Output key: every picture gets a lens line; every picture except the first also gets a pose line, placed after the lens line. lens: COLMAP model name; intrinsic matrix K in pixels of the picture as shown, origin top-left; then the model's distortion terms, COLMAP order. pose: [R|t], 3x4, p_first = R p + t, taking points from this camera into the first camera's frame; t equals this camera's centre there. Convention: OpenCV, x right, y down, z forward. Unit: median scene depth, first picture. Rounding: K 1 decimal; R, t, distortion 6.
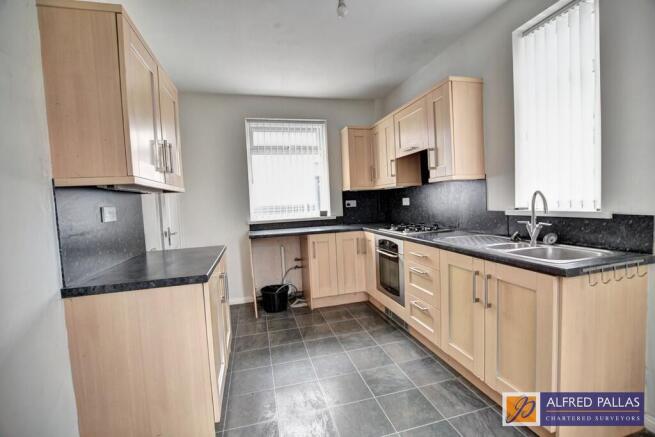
lens RADIAL K [[286.6, 0, 328.9], [0, 286.6, 220.9], [0, 0, 1]] dist [-0.021722, 0.000096]
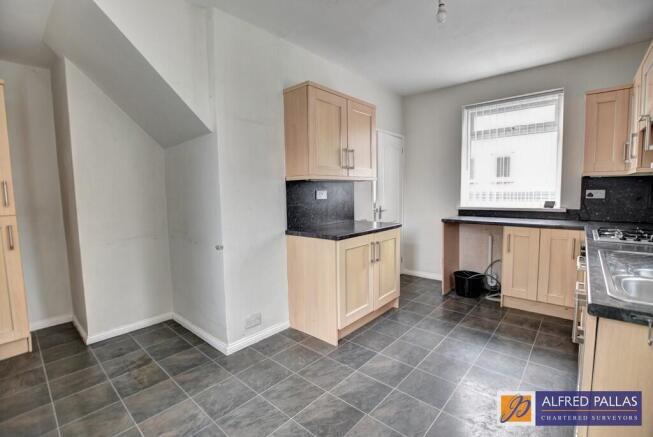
lens RADIAL K [[285.8, 0, 327.9], [0, 285.8, 220.9], [0, 0, 1]] dist [-0.021722, 0.000096]
pose [[0.567417, 0.119428, -0.814724, 0.329437], [-0.064866, 0.992834, 0.100360, -0.021442], [0.820872, -0.004098, 0.571098, 0.014149]]
